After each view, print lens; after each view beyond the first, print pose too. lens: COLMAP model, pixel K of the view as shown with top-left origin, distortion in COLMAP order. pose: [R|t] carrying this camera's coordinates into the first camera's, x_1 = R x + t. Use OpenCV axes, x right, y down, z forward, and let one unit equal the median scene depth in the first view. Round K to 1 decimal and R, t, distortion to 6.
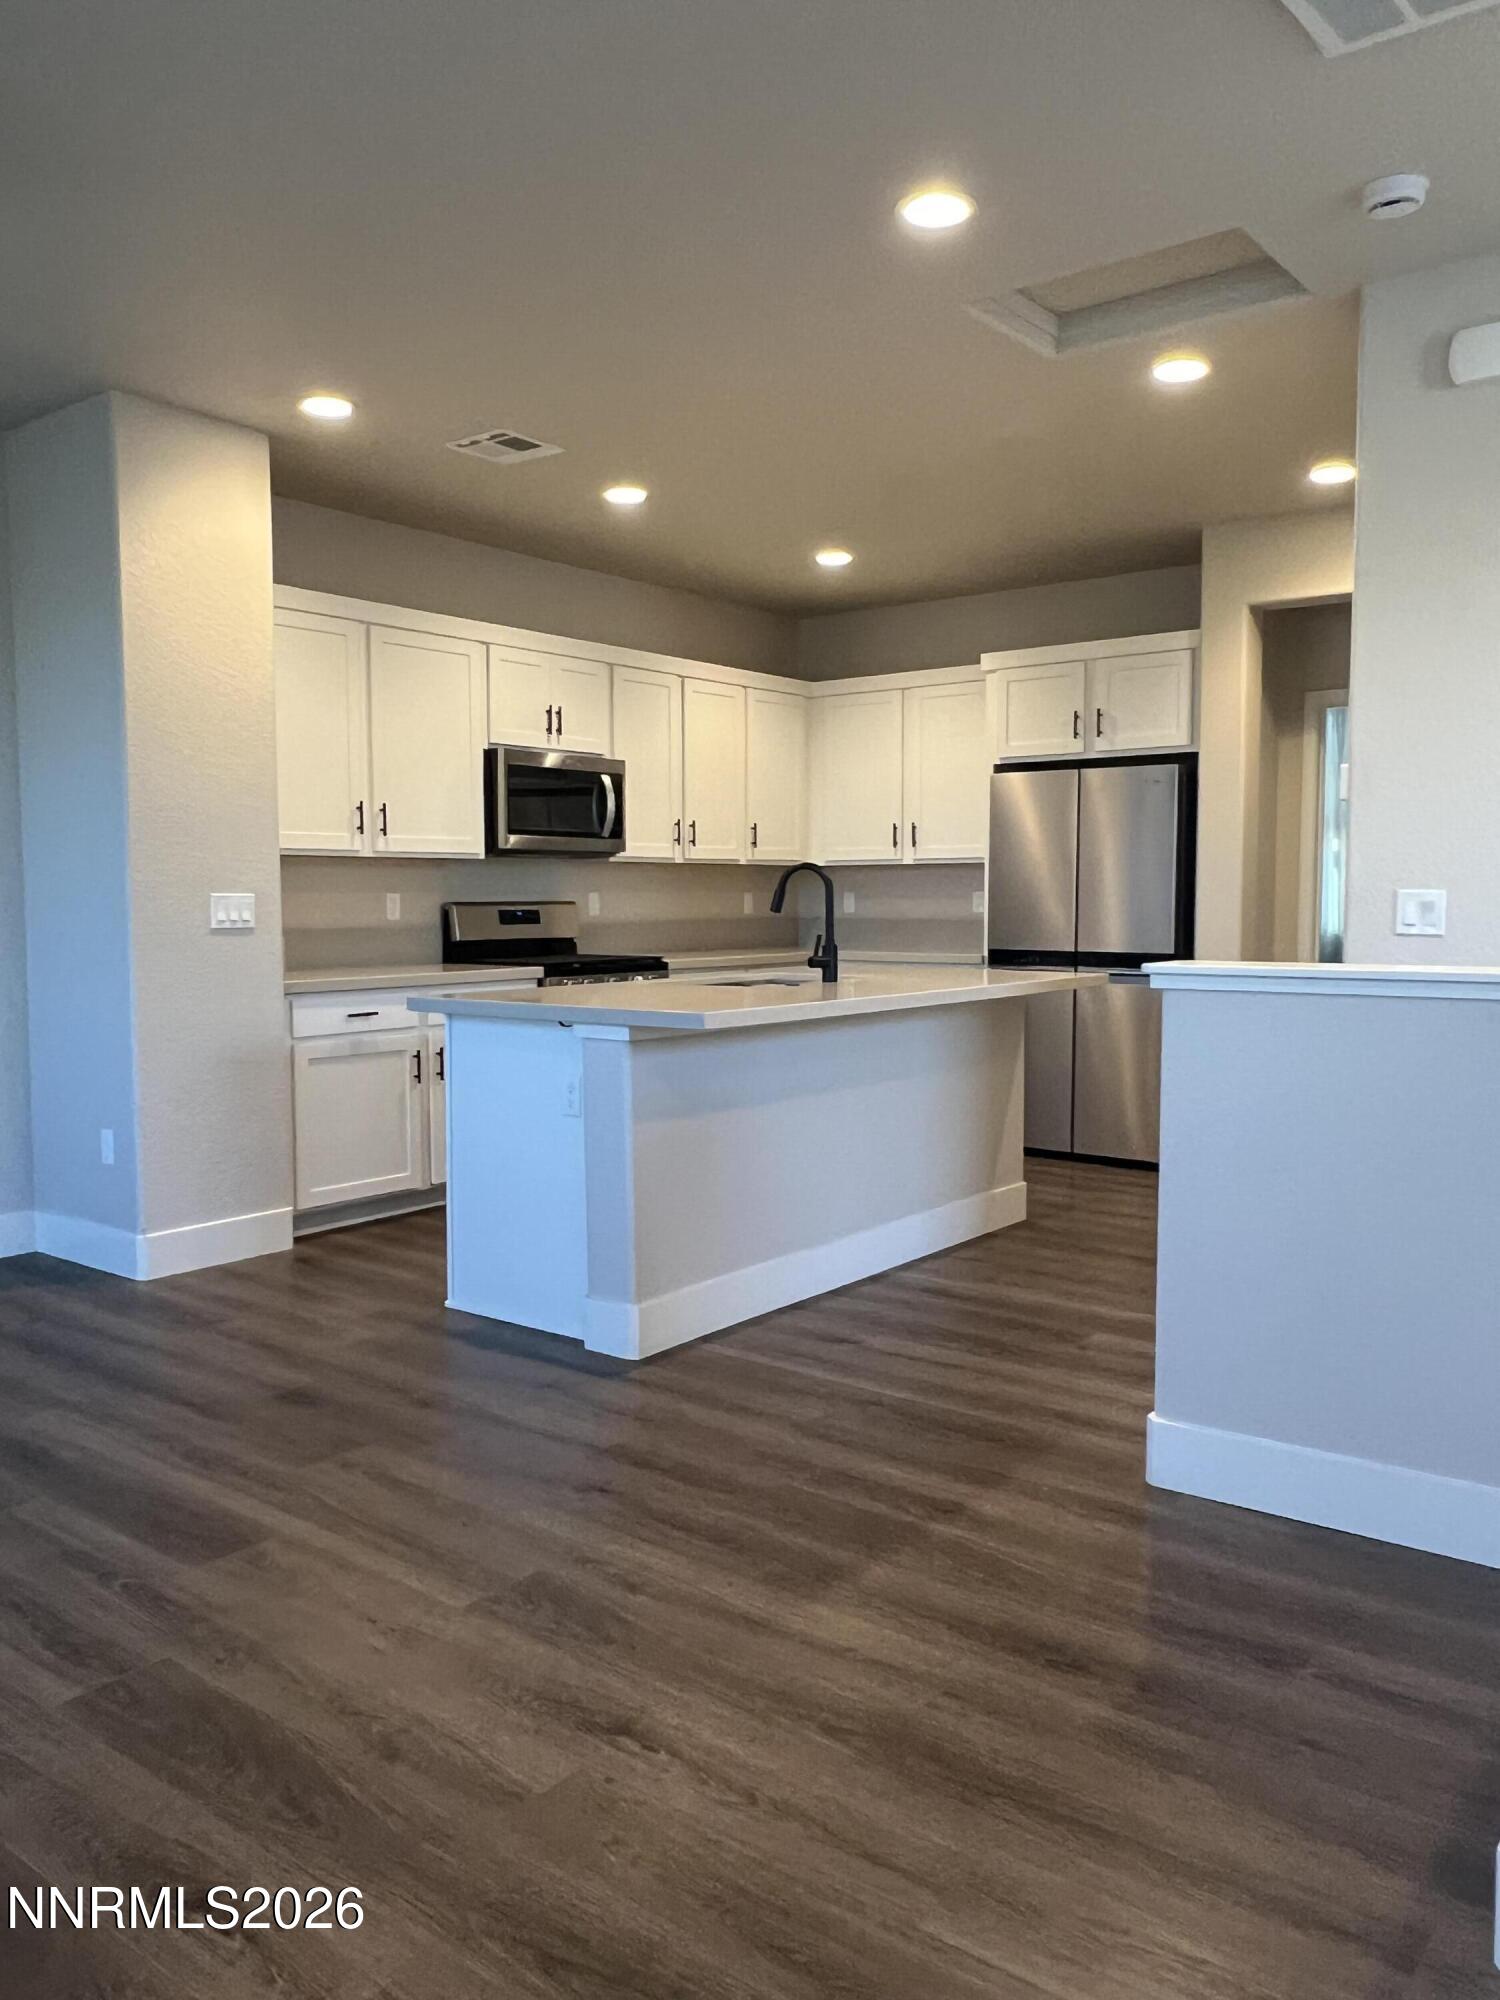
lens RADIAL K [[1519.4, 0, 727.2], [0, 1519.4, 1009.8], [0, 0, 1]] dist [0.000356, -0.001486]
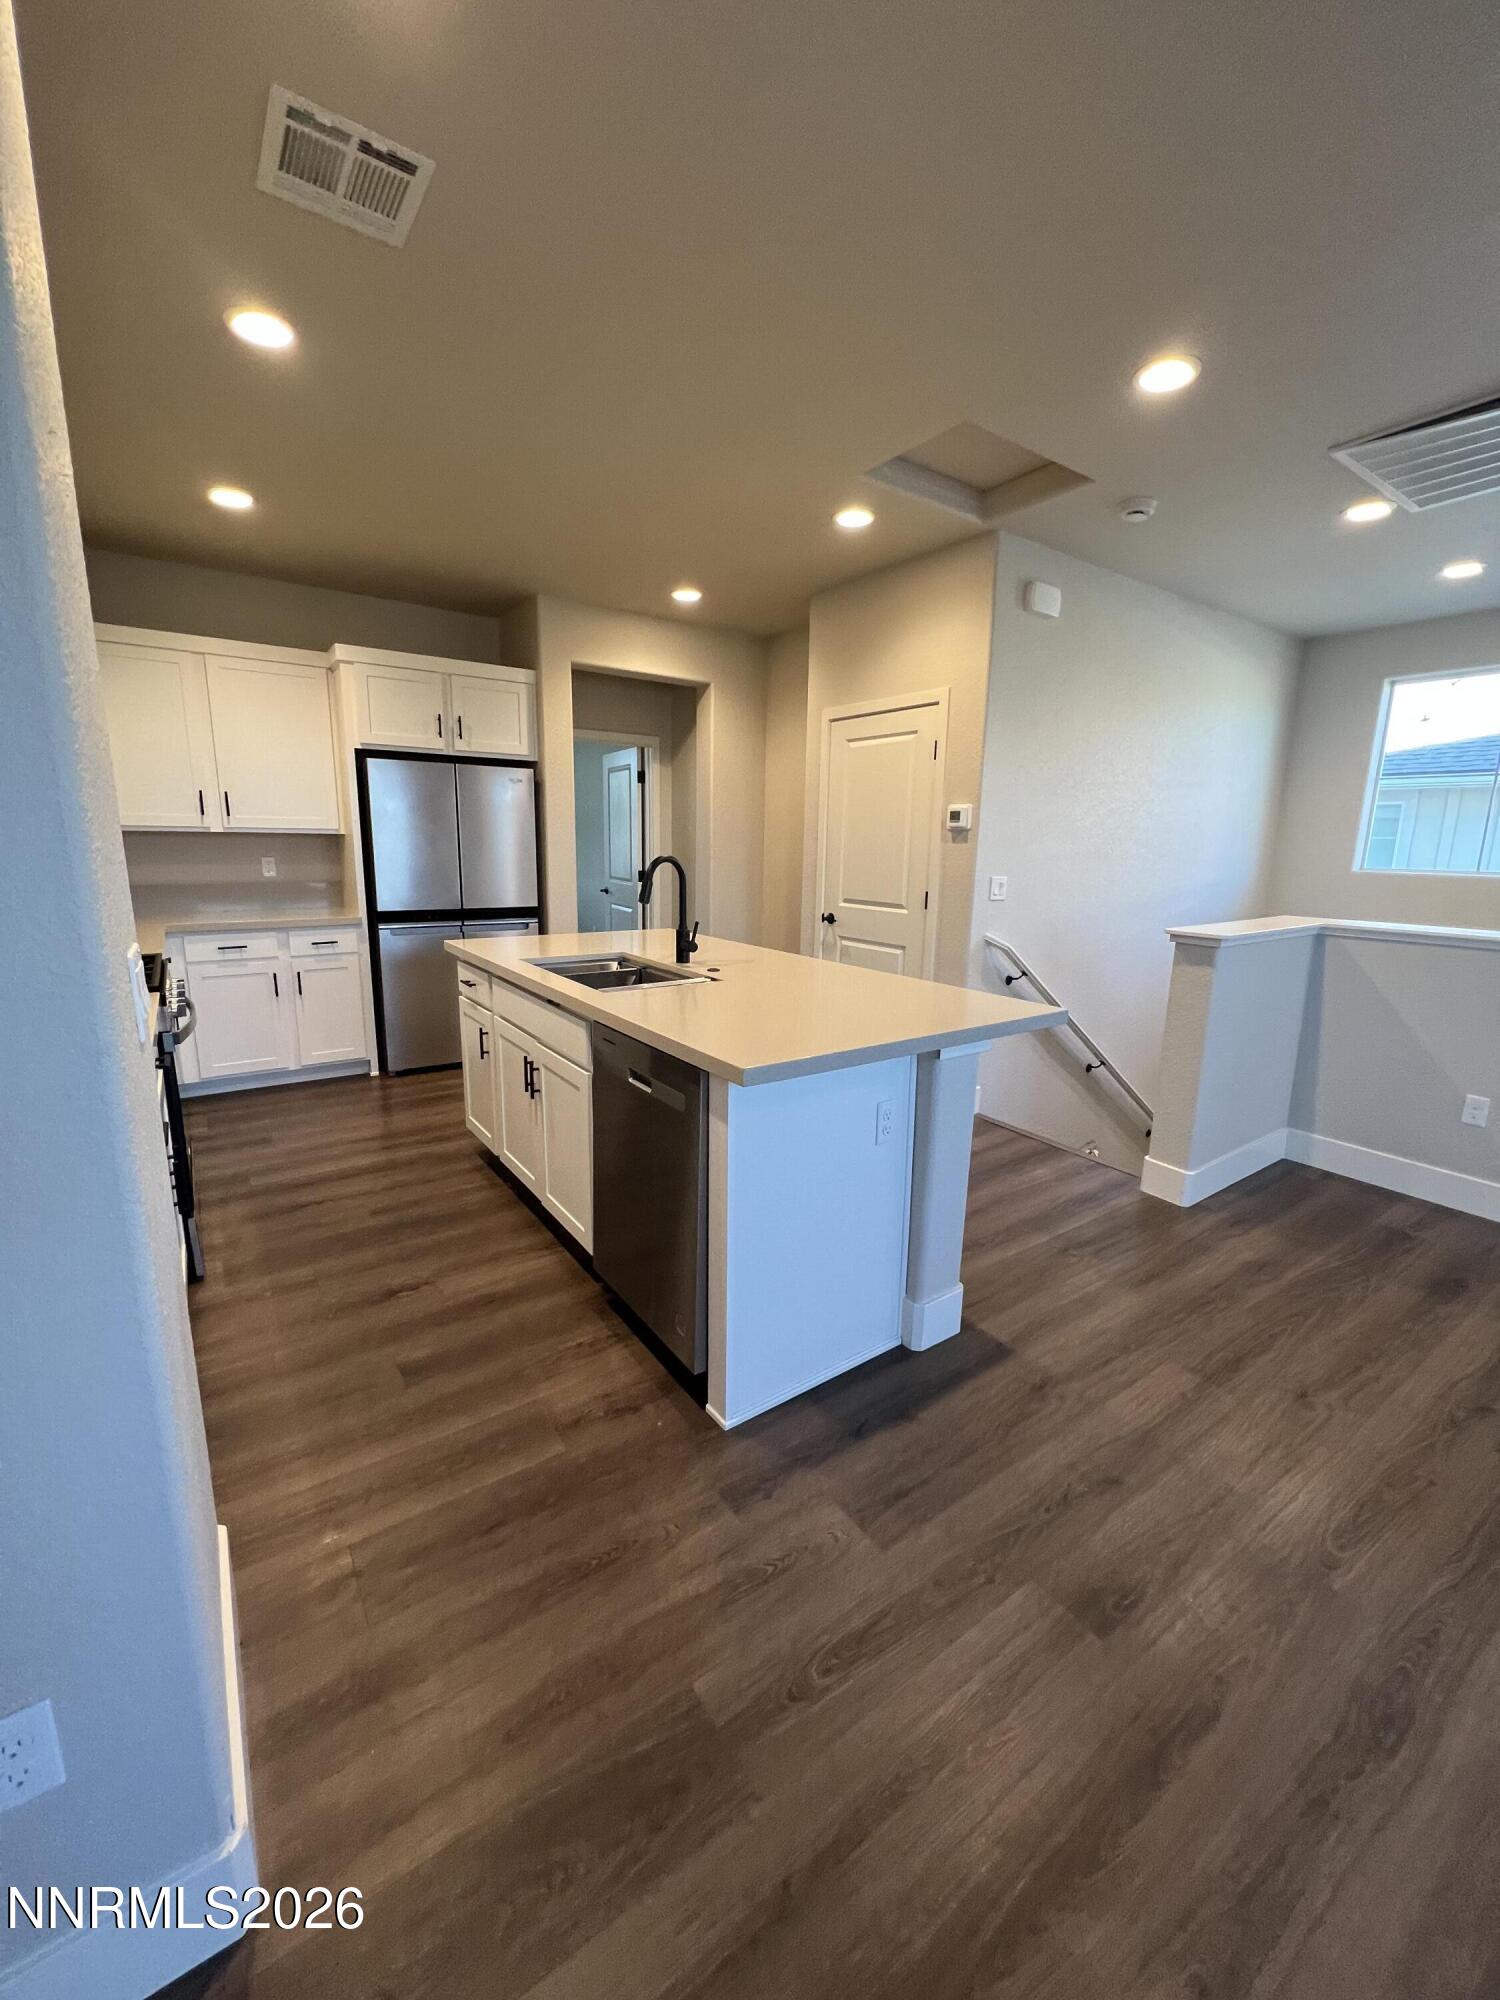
lens RADIAL K [[798.2, 0, 748.2], [0, 798.2, 1000.2], [0, 0, 1]] dist [-0.002228, -0.000054]
pose [[0.283350, -0.182162, 0.941557, -0.487131], [0.053814, 0.983268, 0.174037, -0.091732], [-0.957506, 0.001356, 0.288412, 0.784652]]
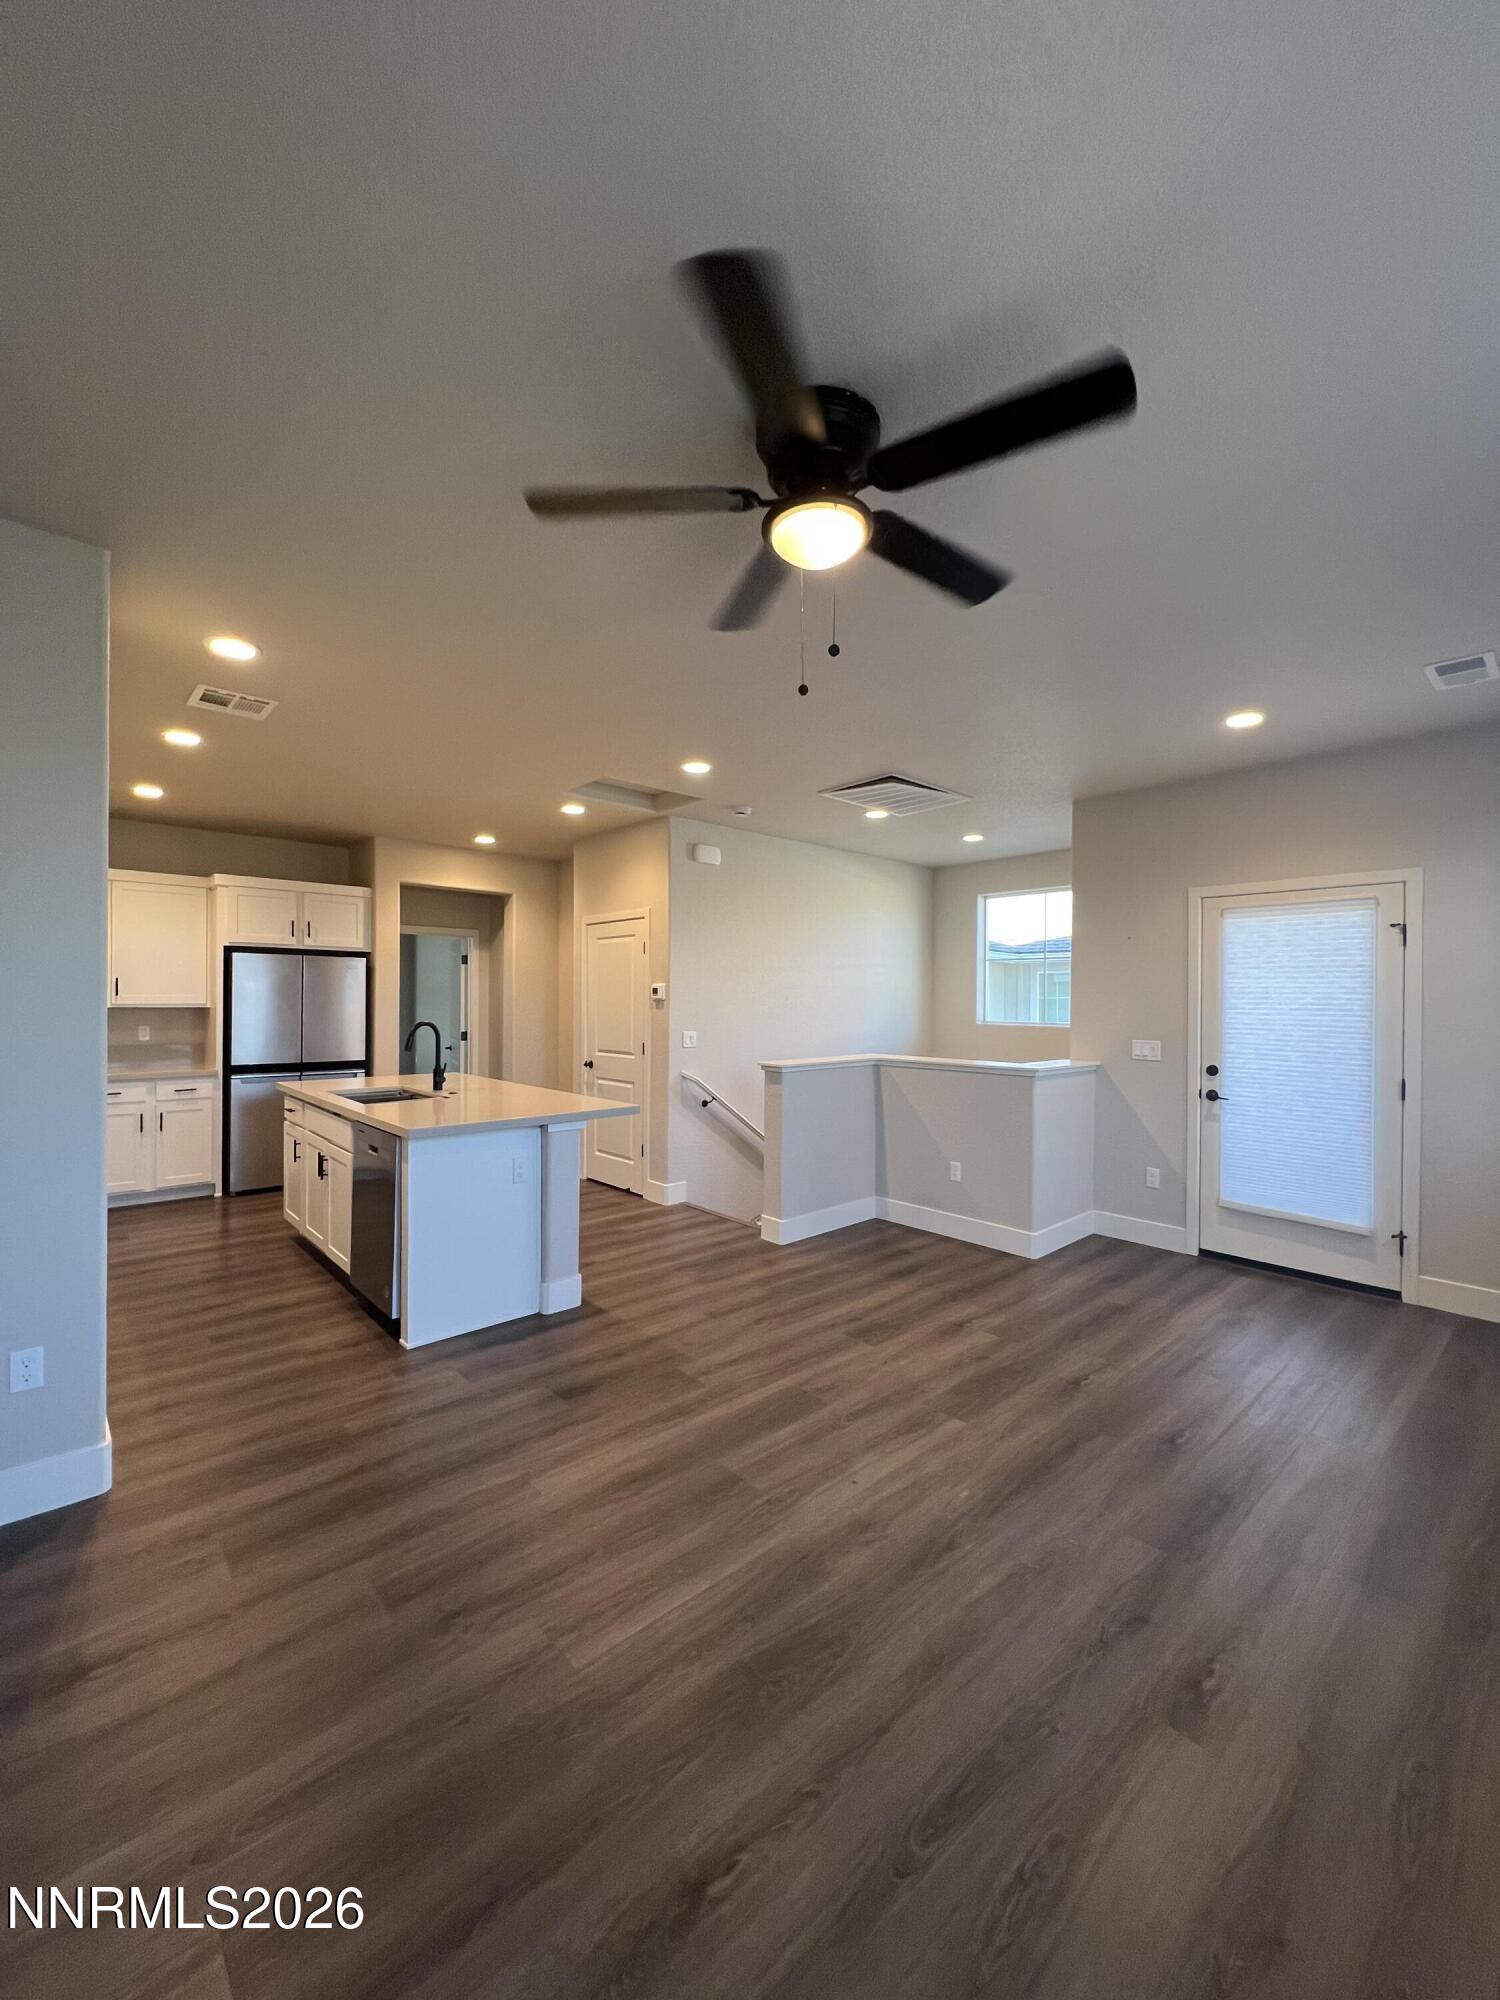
lens RADIAL K [[798.2, 0, 748.2], [0, 798.2, 1000.2], [0, 0, 1]] dist [-0.002228, -0.000054]
pose [[0.161135, 0.003938, 0.986925, -0.775916], [0.067476, 0.997608, -0.014997, -0.083074], [-0.984623, 0.069011, 0.160484, 0.501299]]
